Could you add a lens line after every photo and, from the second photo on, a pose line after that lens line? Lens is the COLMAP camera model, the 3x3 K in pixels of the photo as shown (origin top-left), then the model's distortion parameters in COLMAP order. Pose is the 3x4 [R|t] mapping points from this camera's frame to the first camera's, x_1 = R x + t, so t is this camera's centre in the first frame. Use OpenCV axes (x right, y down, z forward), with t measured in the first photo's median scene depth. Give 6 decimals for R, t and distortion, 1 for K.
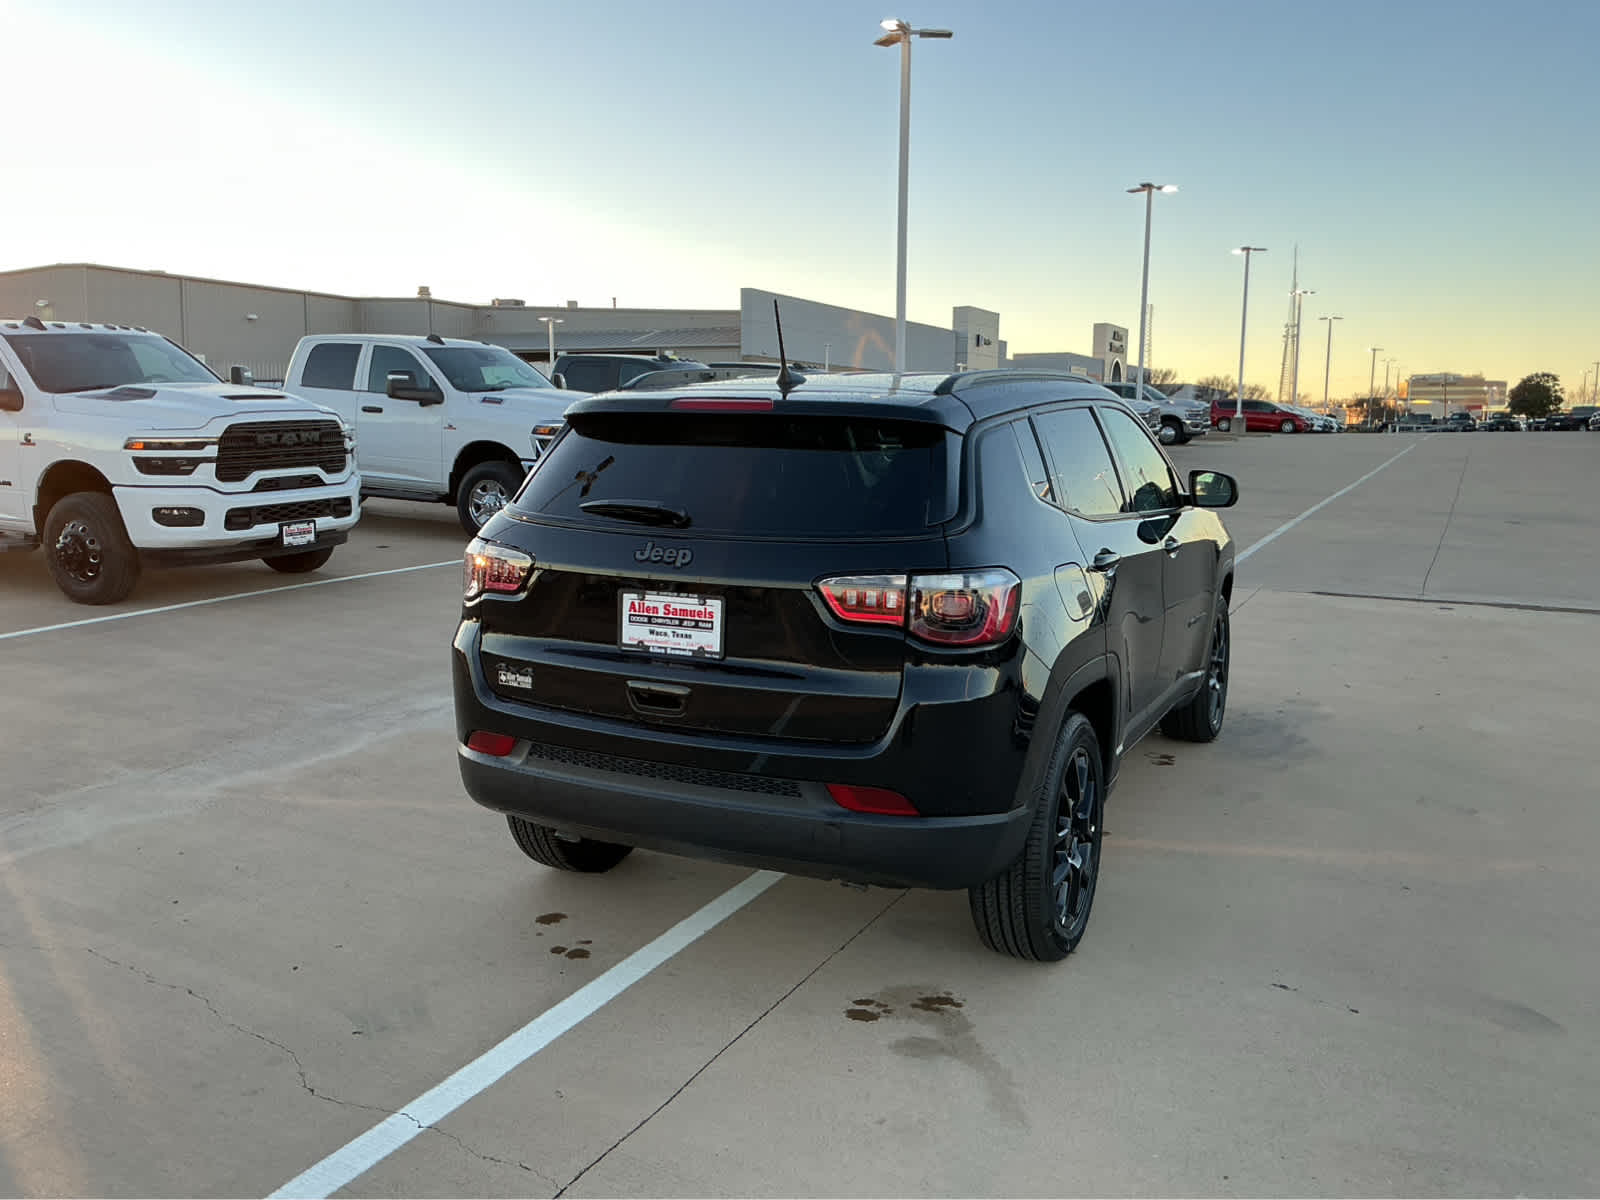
lens RADIAL K [[1325.3, 0, 800.0], [0, 1325.3, 600.0], [0, 0, 1]] dist [0.126420, -0.263327]
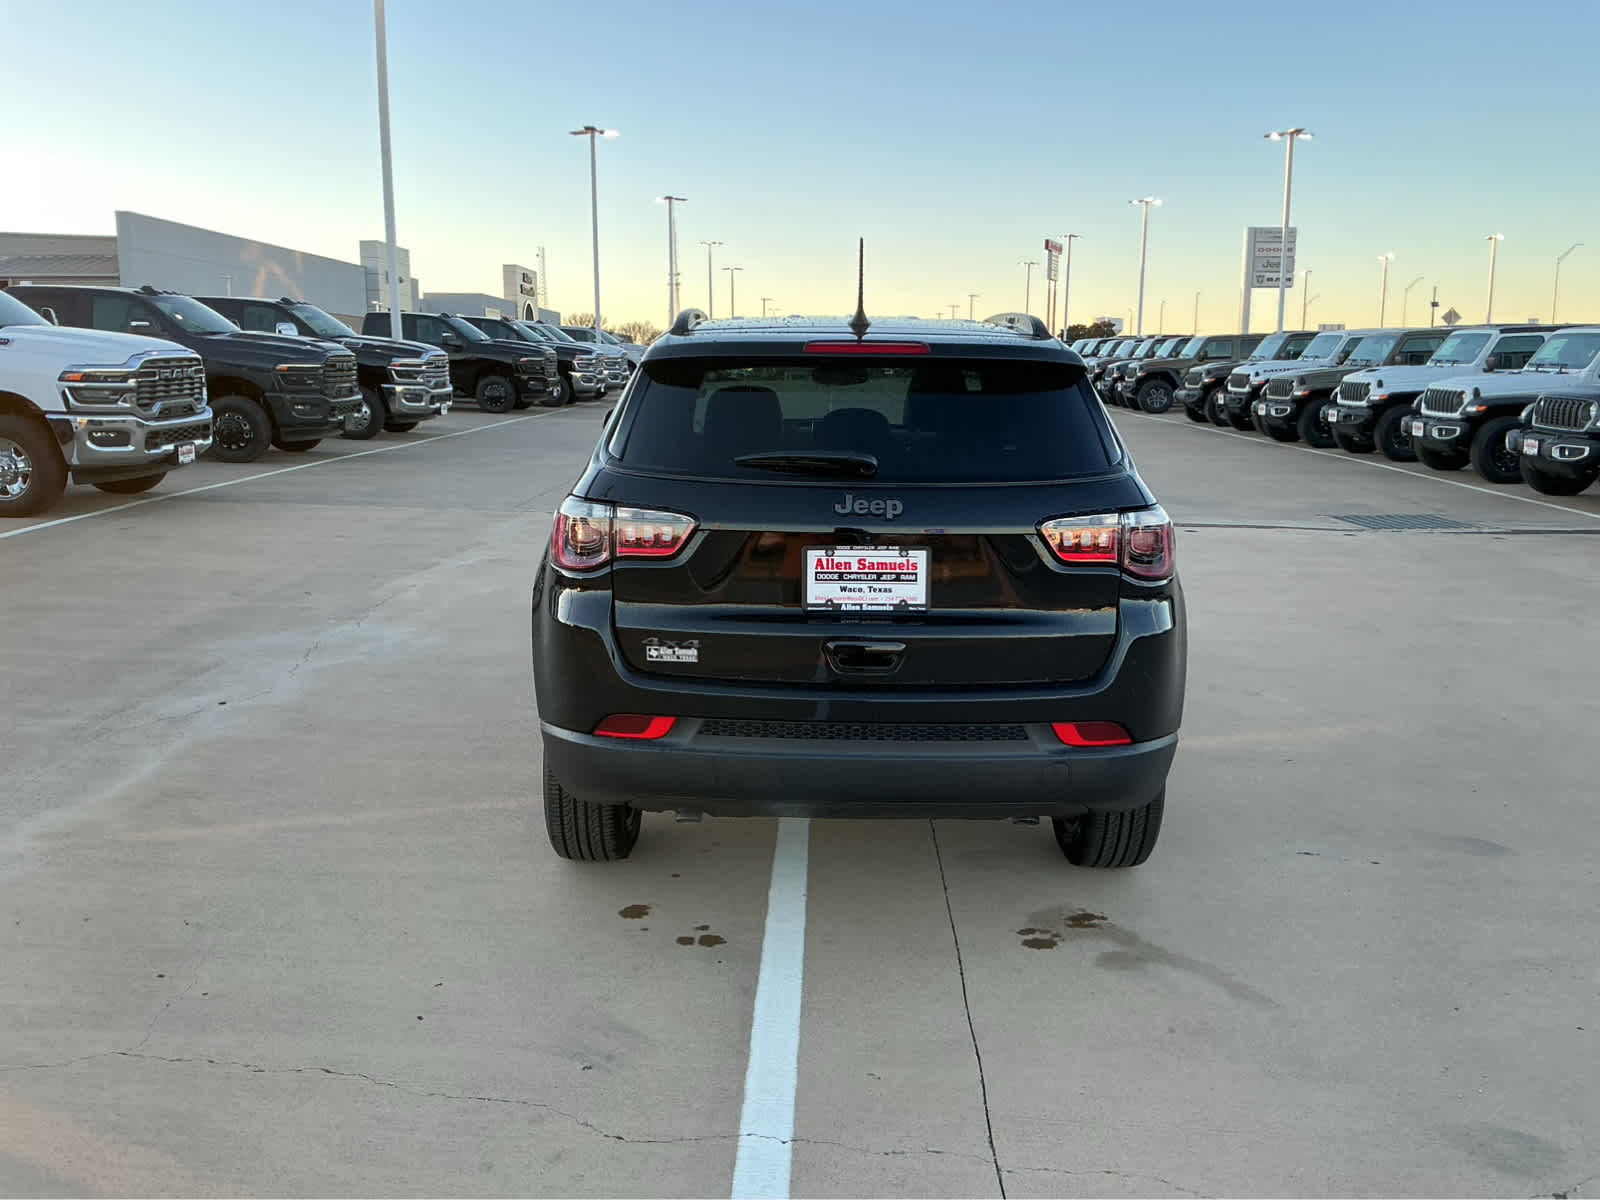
lens RADIAL K [[1325.7, 0, 808.7], [0, 1325.7, 603.4], [0, 0, 1]] dist [0.102493, -0.209258]
pose [[0.901494, -0.079422, 0.425443, -0.534995], [0.060575, 0.996496, 0.057670, -0.021700], [-0.428532, -0.026218, 0.903146, 0.152362]]
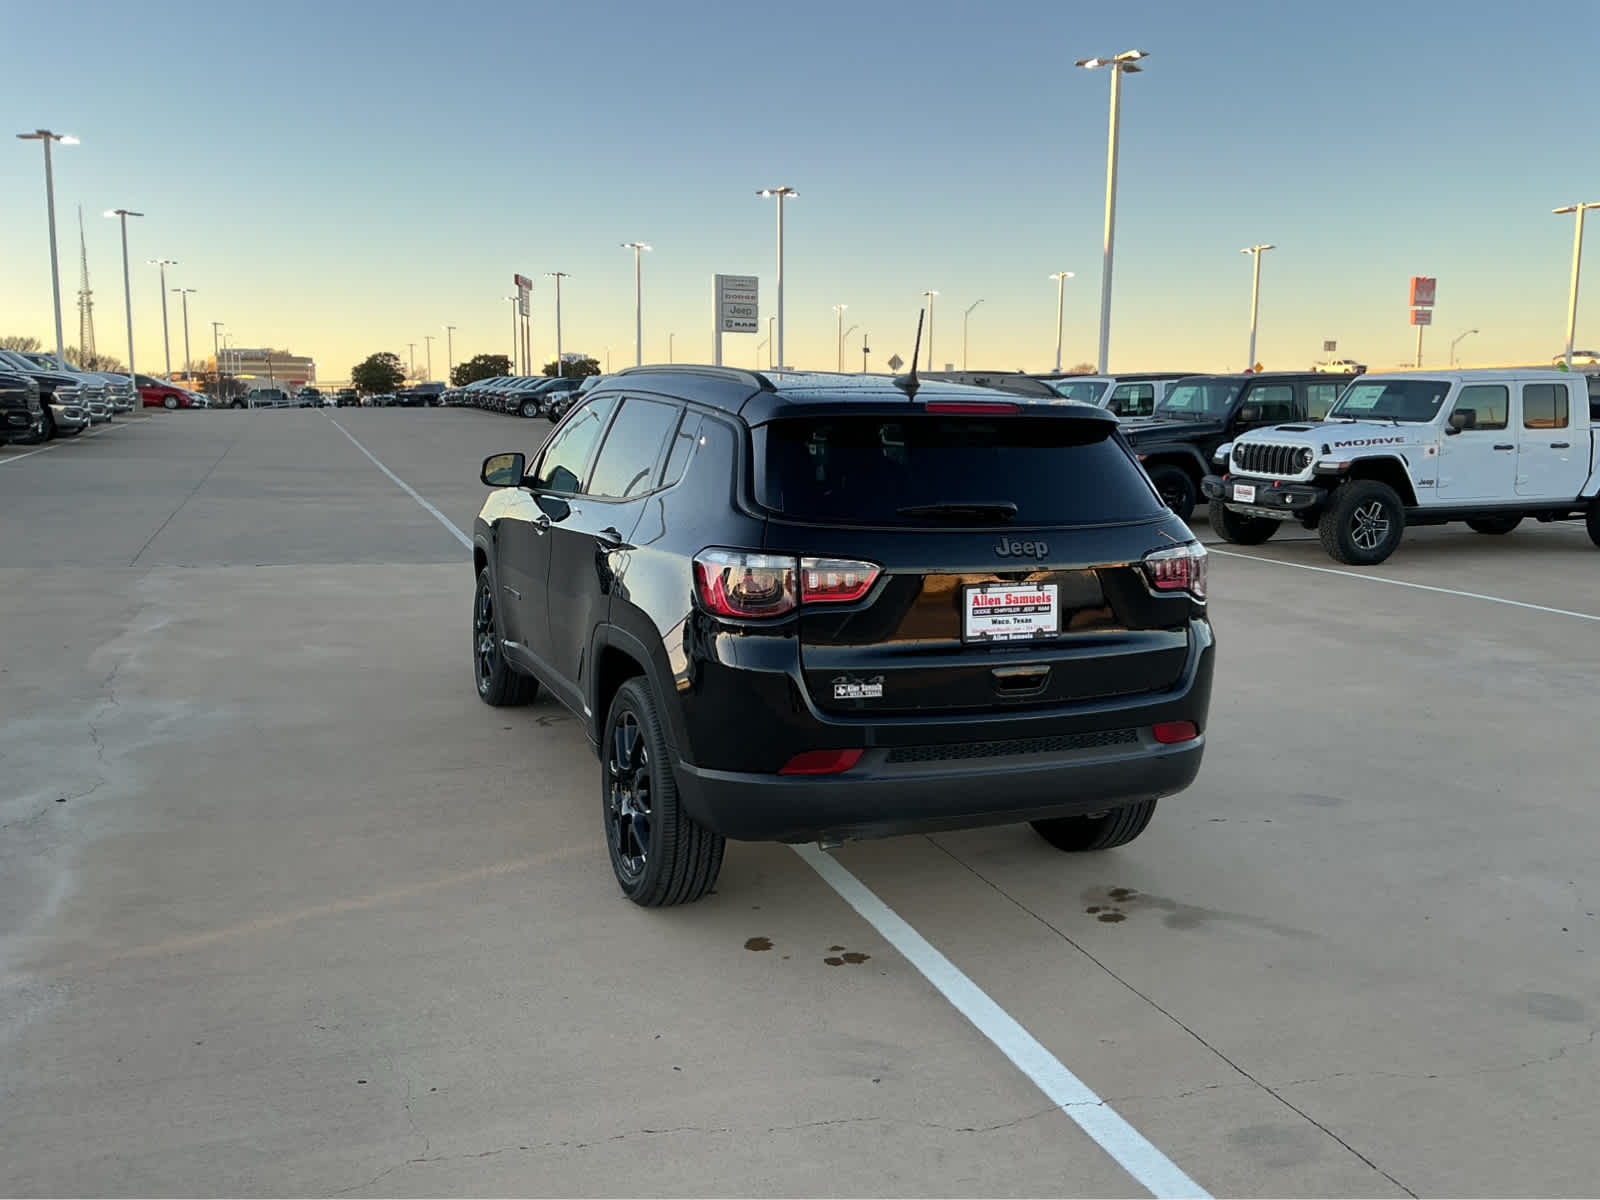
lens RADIAL K [[1324.8, 0, 799.7], [0, 1324.8, 596.0], [0, 0, 1]] dist [0.099462, -0.157760]
pose [[0.671787, -0.107304, 0.732931, -0.994345], [0.095260, 0.993751, 0.058176, -0.073483], [-0.734593, 0.030737, 0.677811, 0.385581]]
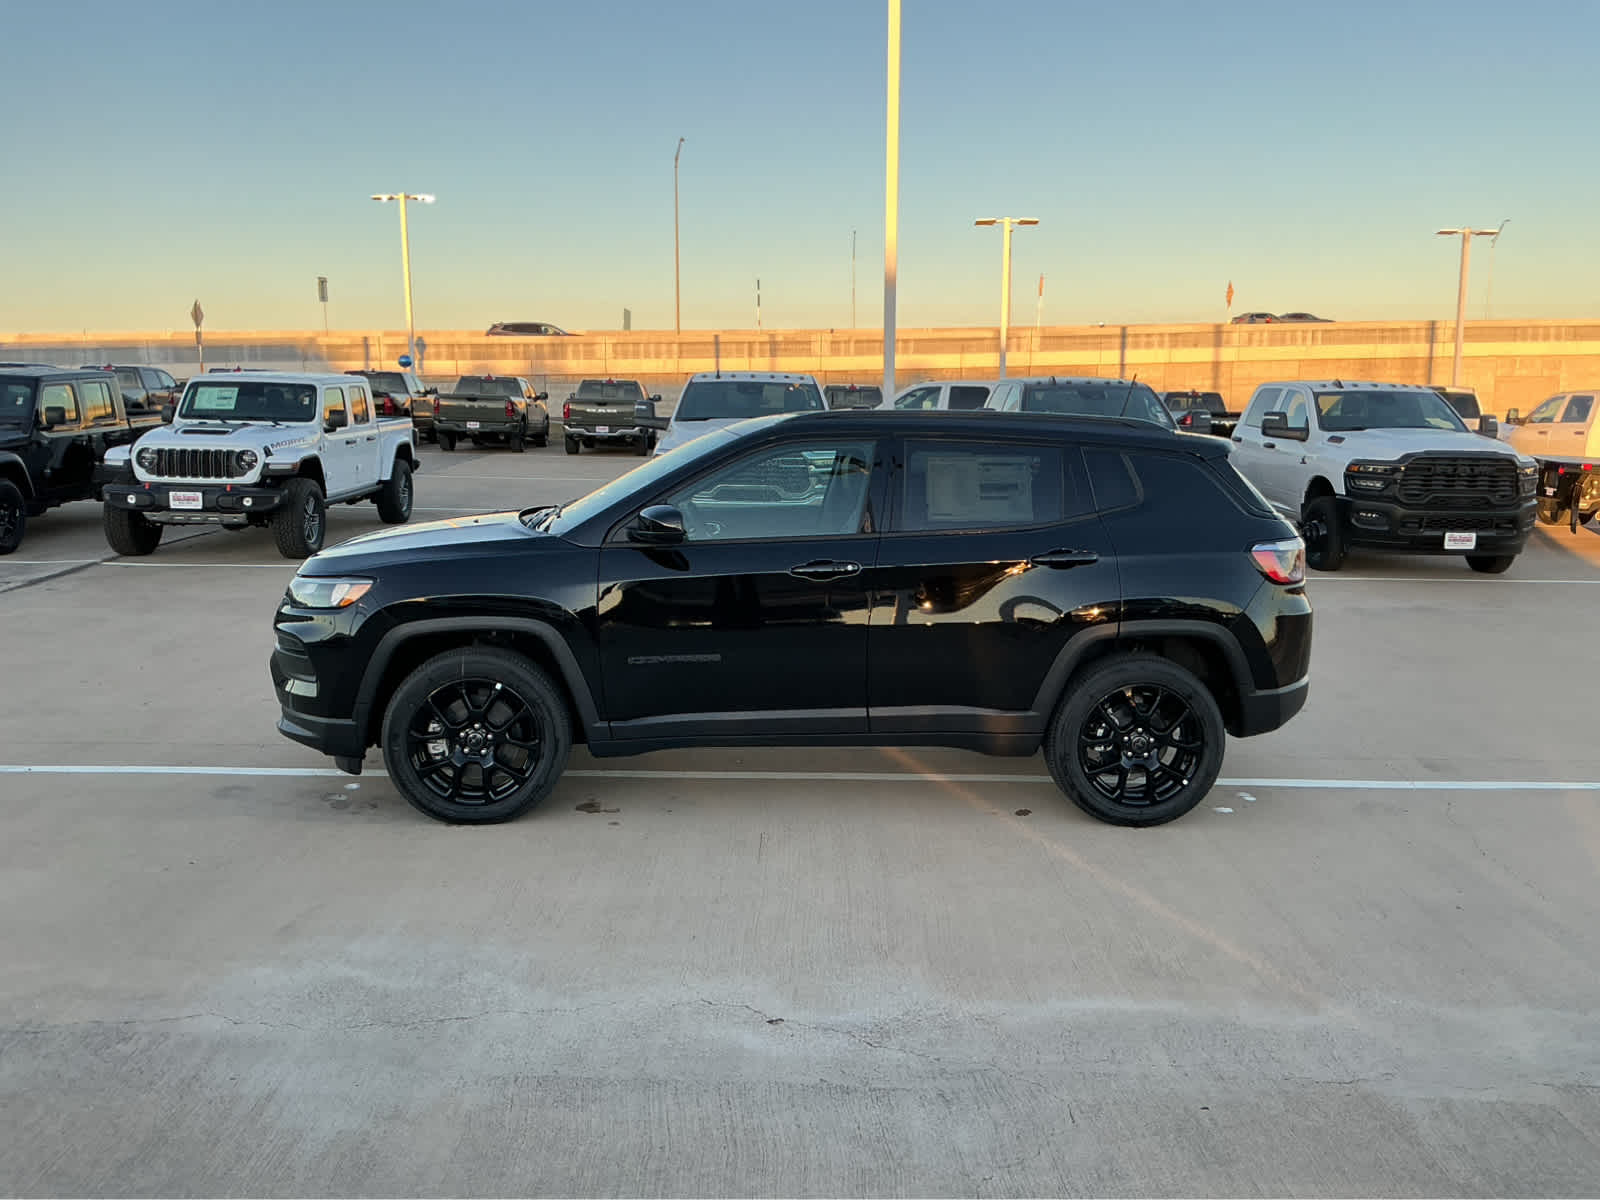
lens RADIAL K [[1324.8, 0, 799.7], [0, 1324.8, 596.0], [0, 0, 1]] dist [0.099462, -0.157760]
pose [[-0.481964, -0.141905, 0.864623, -1.366613], [0.114139, 0.968221, 0.222532, -0.405656], [-0.868725, 0.205940, -0.450451, 2.339537]]
